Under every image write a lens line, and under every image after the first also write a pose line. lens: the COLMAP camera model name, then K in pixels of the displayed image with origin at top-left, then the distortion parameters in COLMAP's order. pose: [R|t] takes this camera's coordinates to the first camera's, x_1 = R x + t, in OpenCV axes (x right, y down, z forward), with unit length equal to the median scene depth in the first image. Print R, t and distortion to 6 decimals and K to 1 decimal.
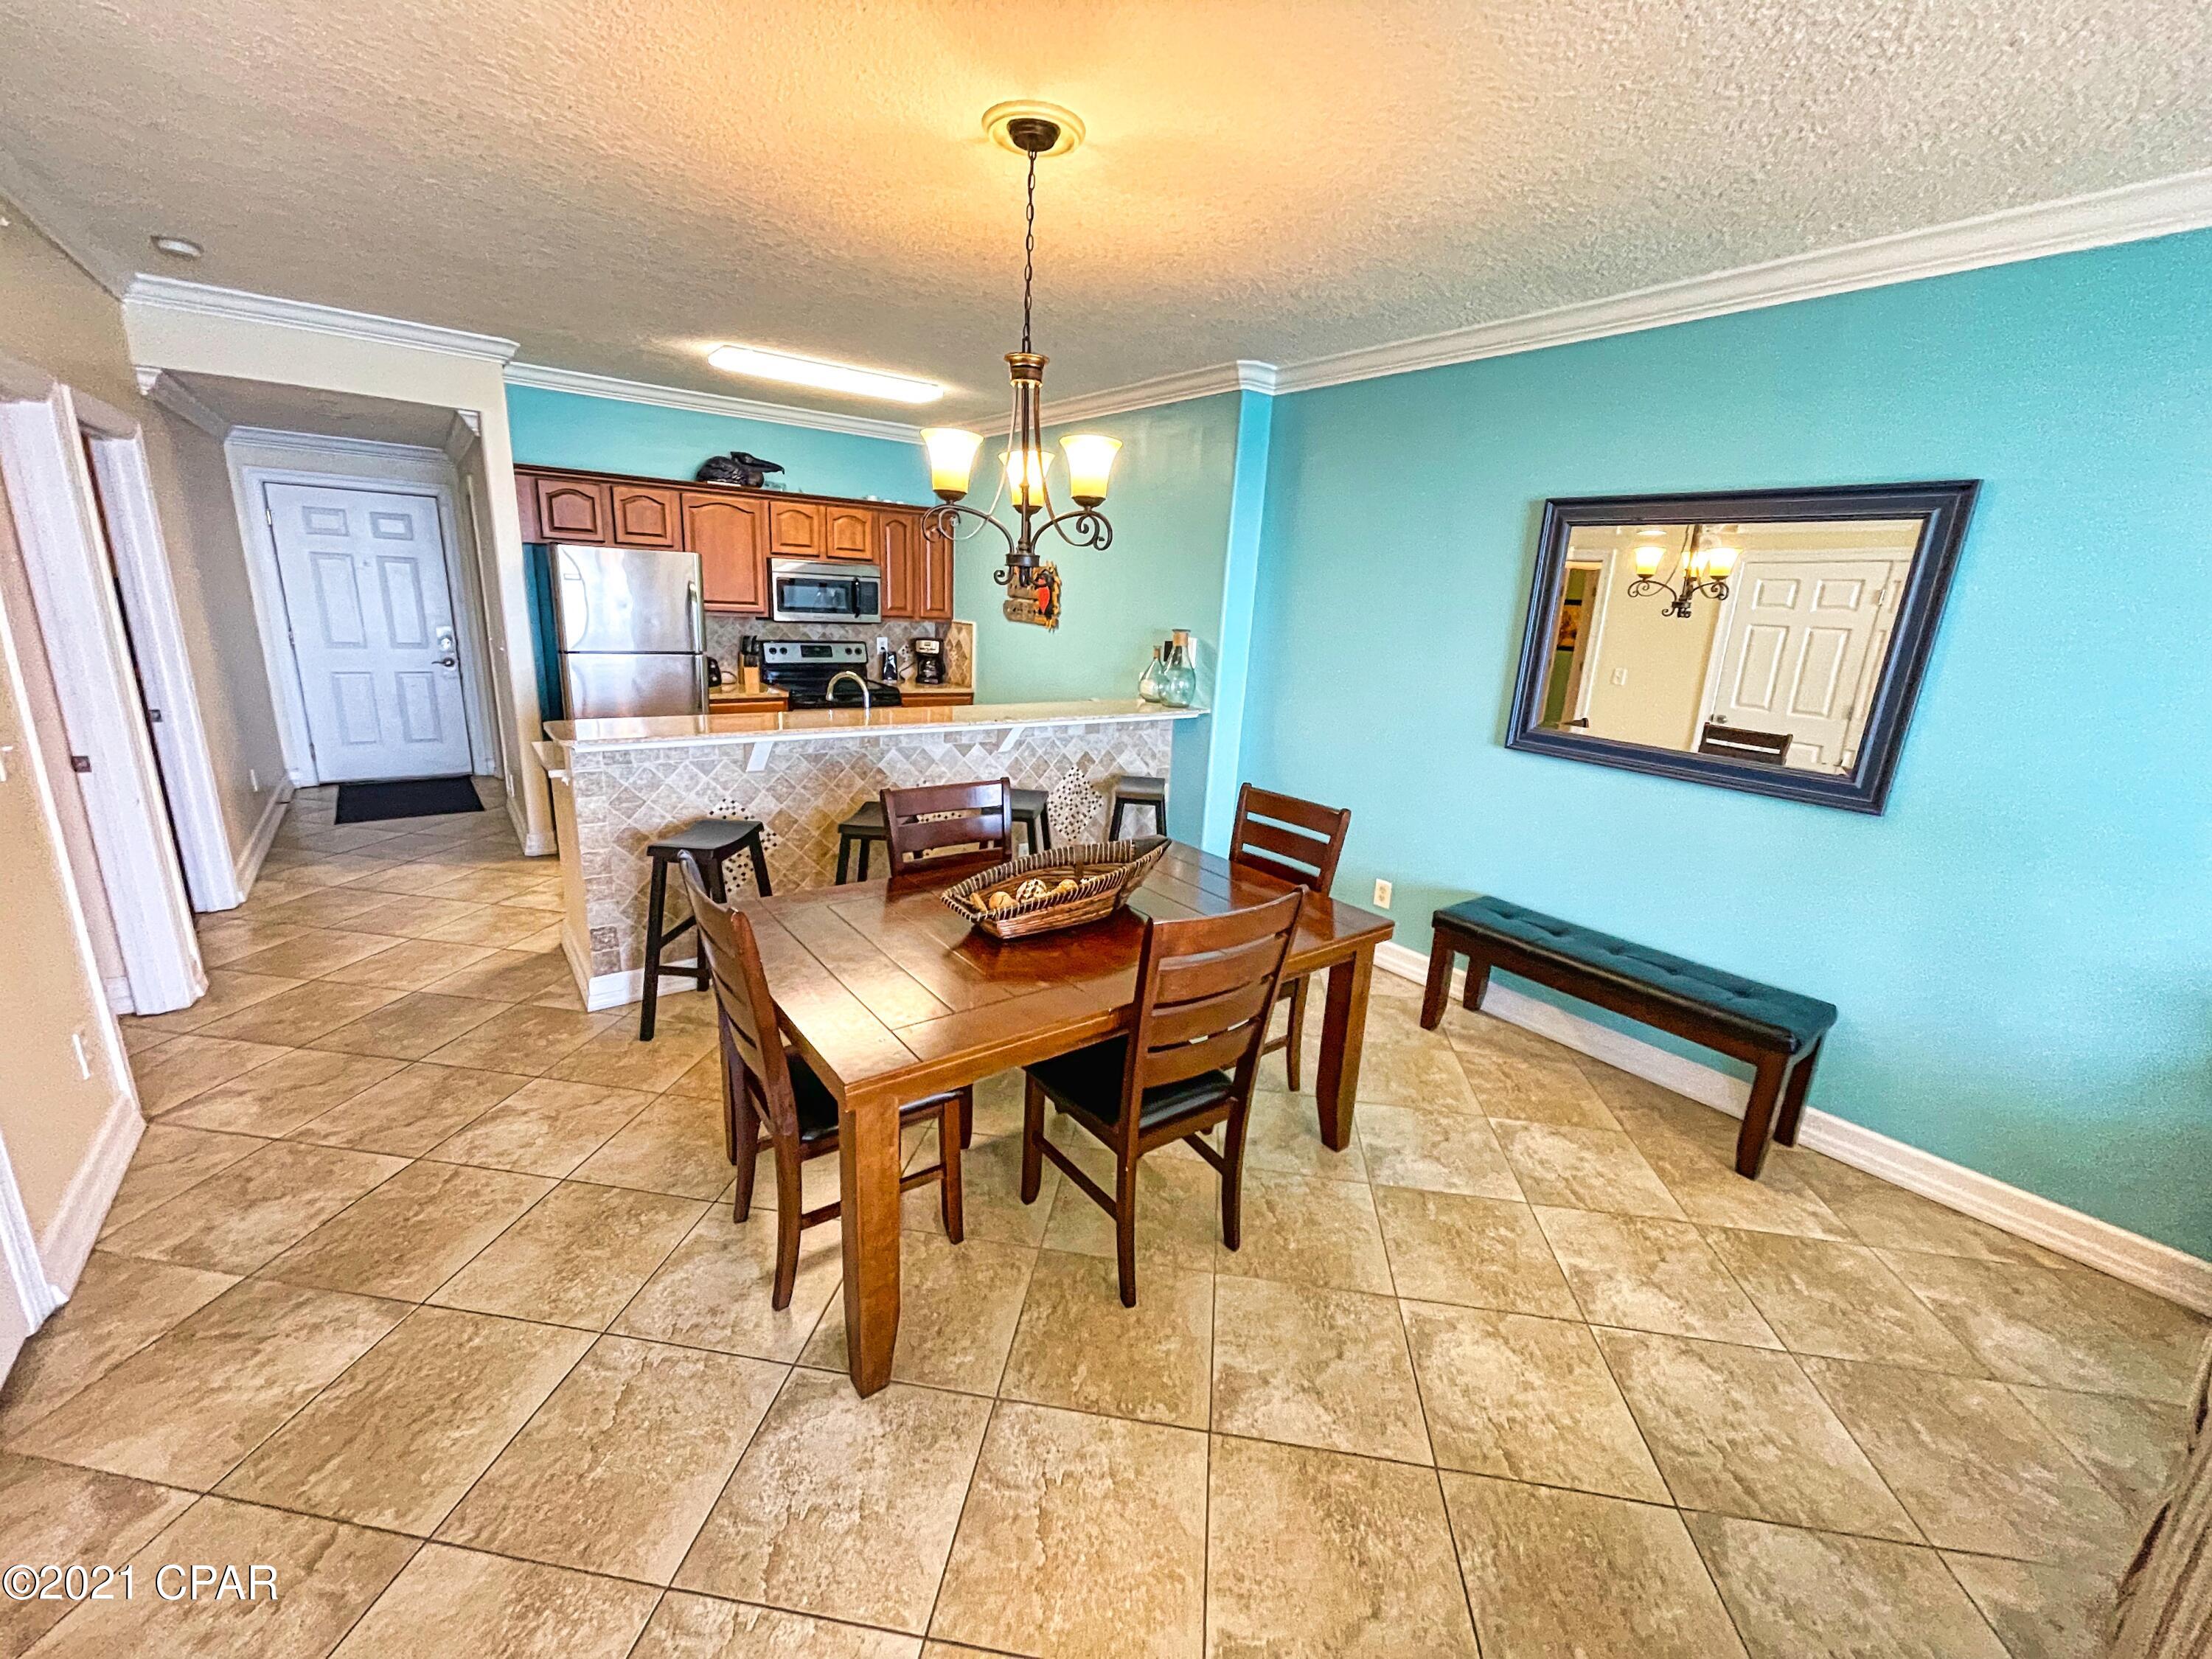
lens RADIAL K [[883.8, 0, 1103.5], [0, 883.8, 829.1], [0, 0, 1]] dist [-0.002748, -0.000001]
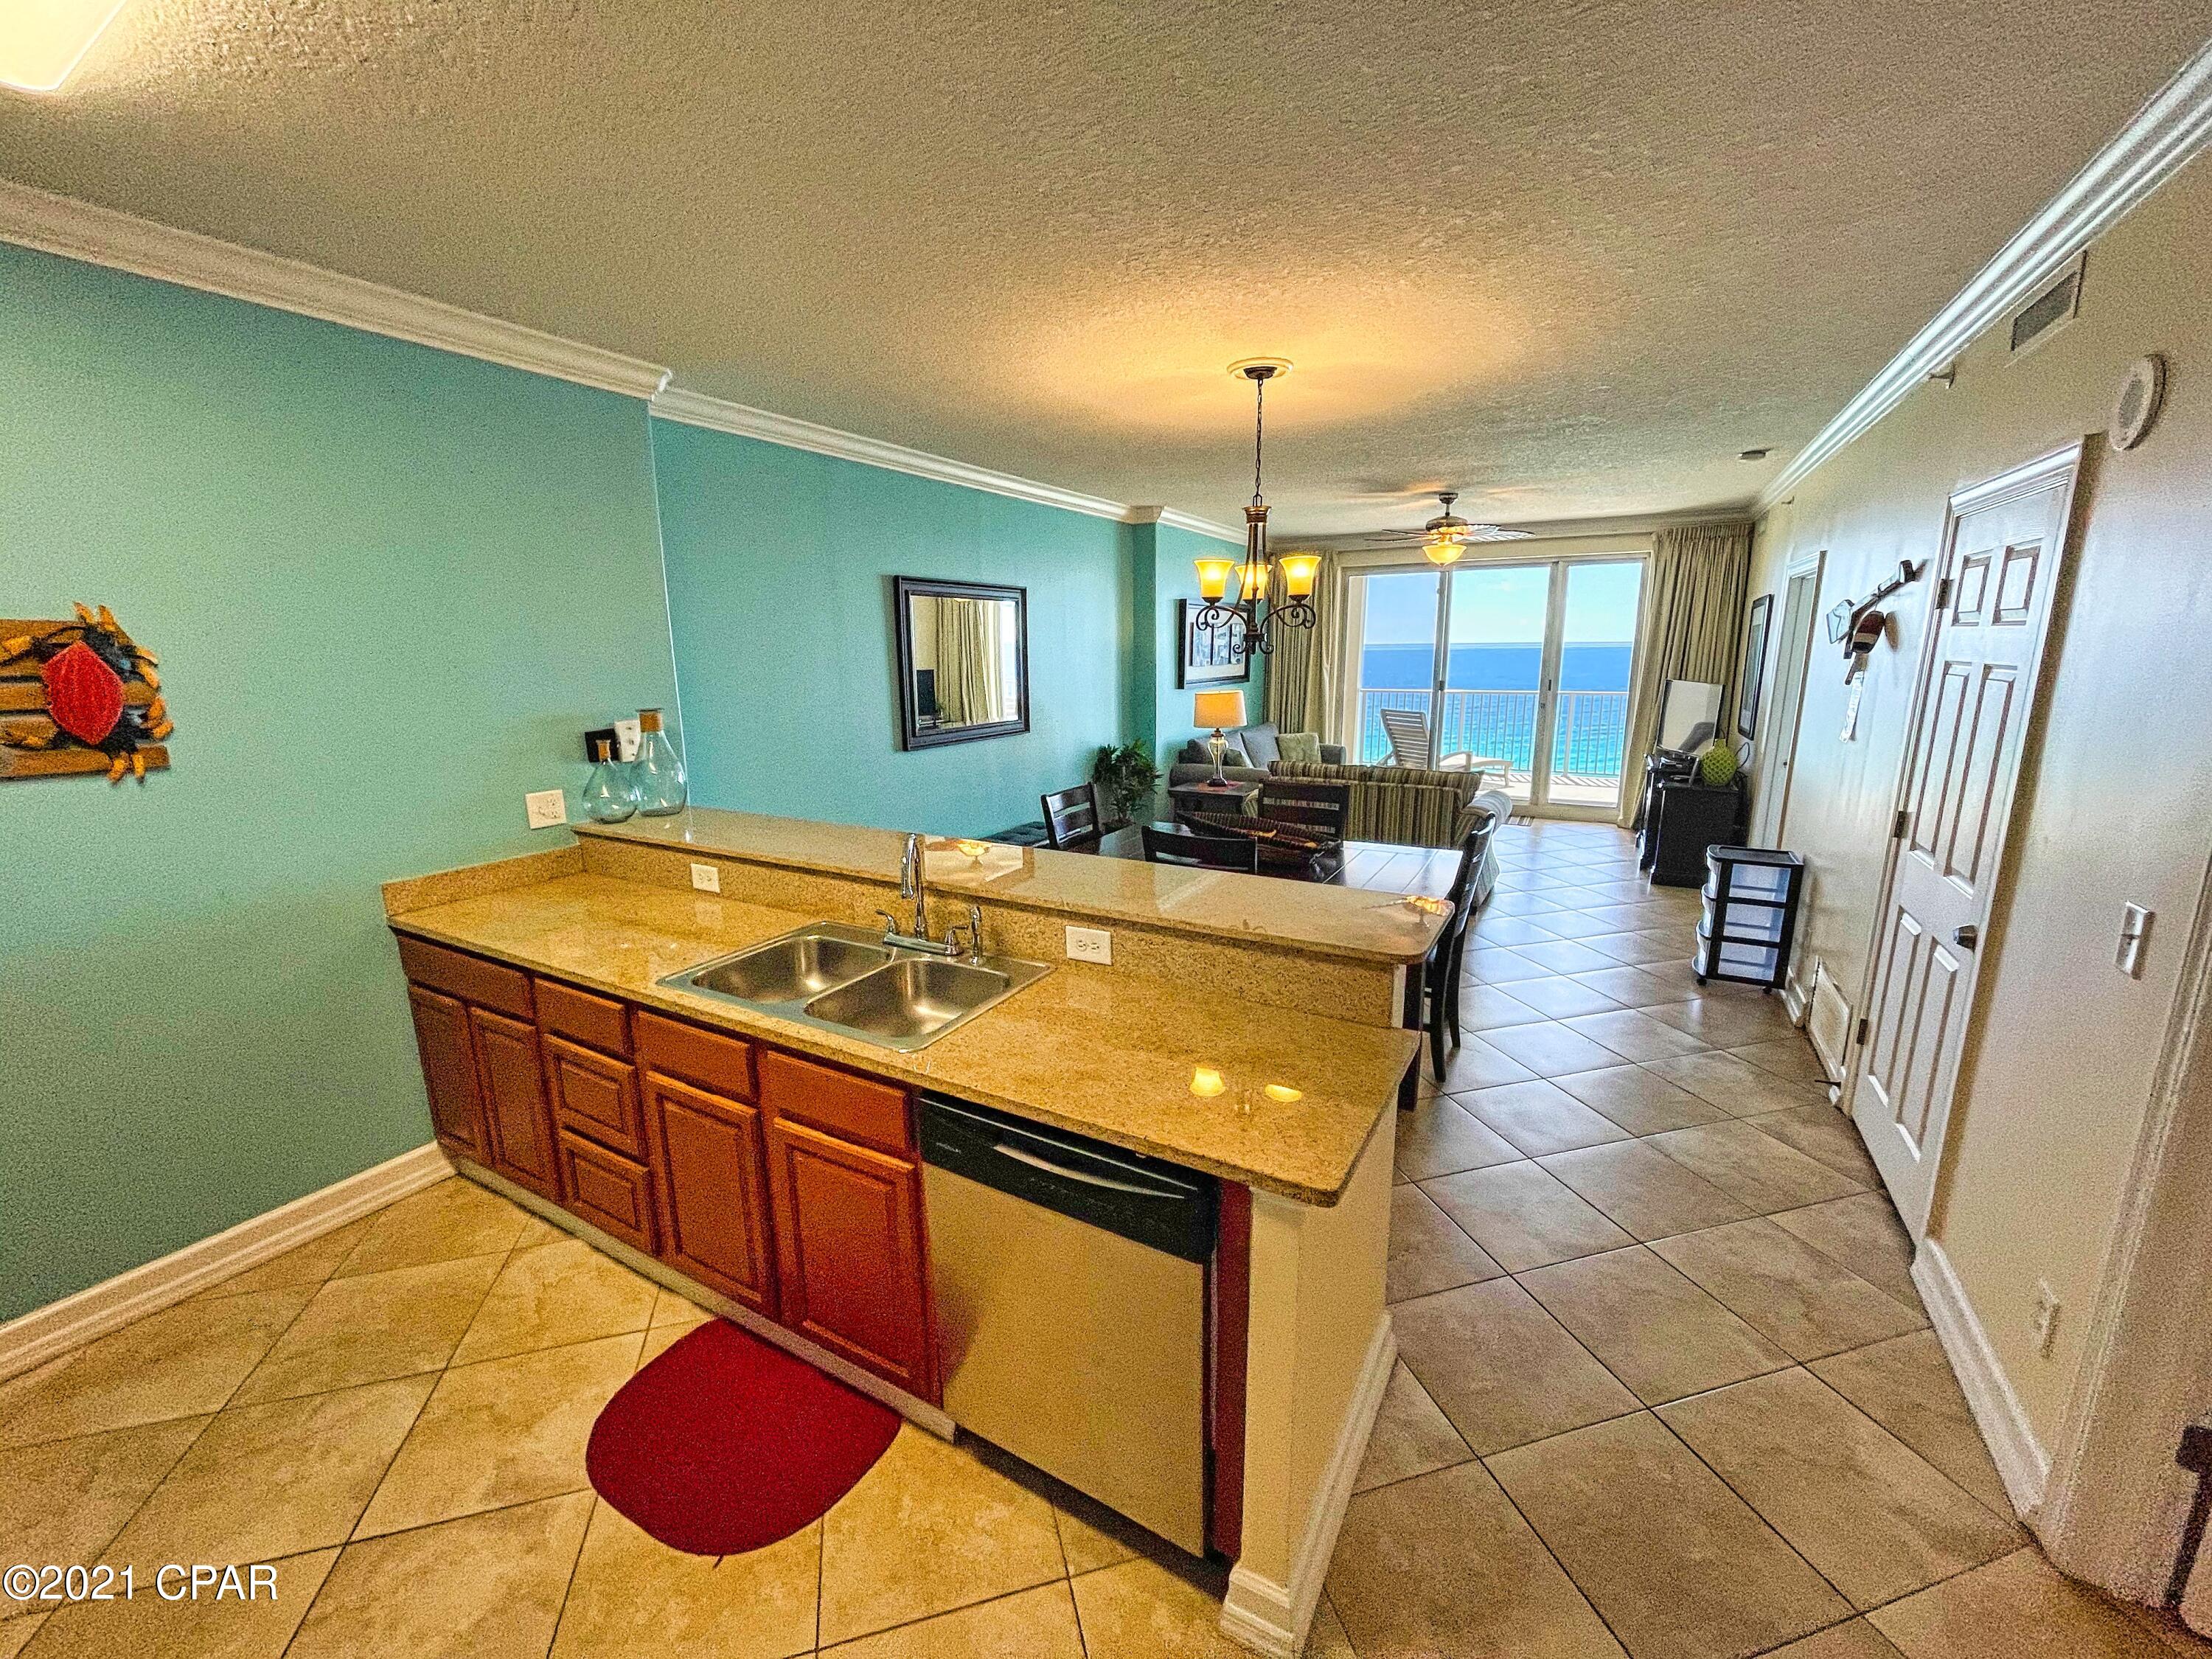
lens RADIAL K [[876.8, 0, 1106.0], [0, 876.8, 829.5], [0, 0, 1]] dist [-0.009525, -0.000098]
pose [[-0.391324, -0.235058, 0.889726, -0.630569], [0.231843, 0.910461, 0.342506, -0.259519], [-0.890569, 0.340308, -0.301789, 0.808909]]
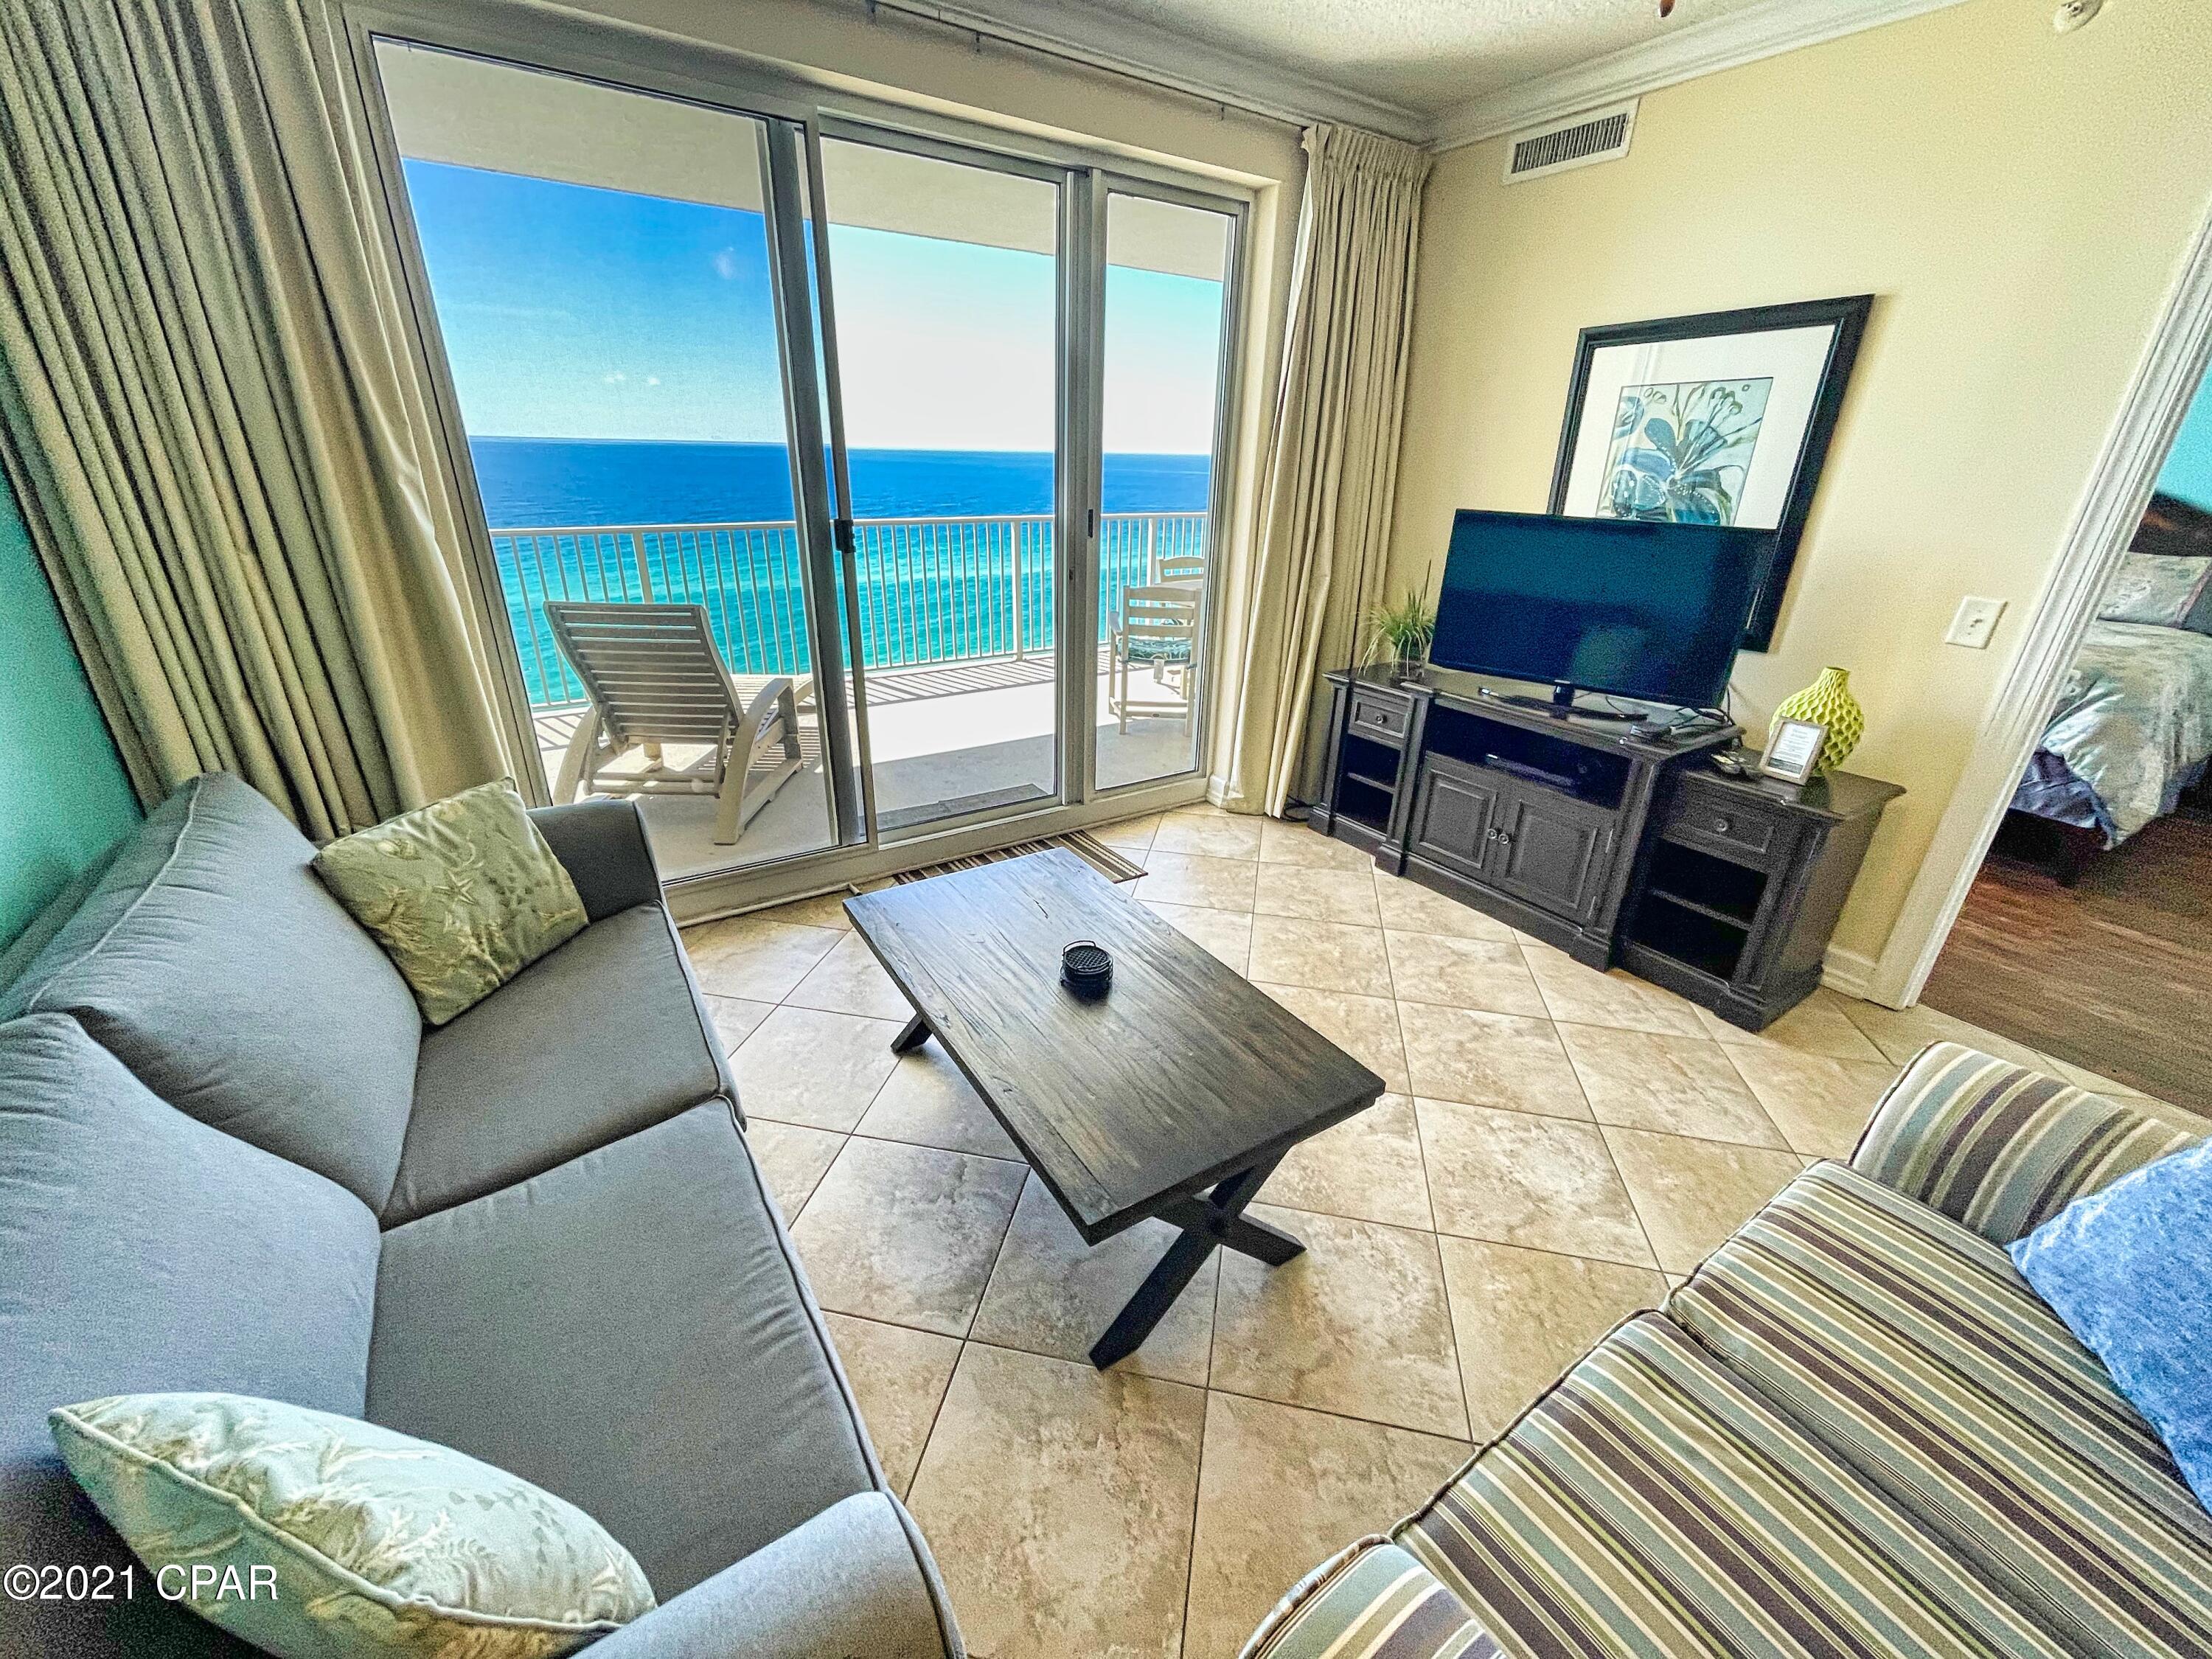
lens RADIAL K [[883.8, 0, 1103.5], [0, 883.8, 829.1], [0, 0, 1]] dist [-0.002748, -0.000001]
pose [[-0.994713, -0.096783, 0.034324, 0.480649], [-0.054498, 0.780834, 0.622357, 0.003883], [-0.087035, 0.617197, -0.781980, 0.168445]]
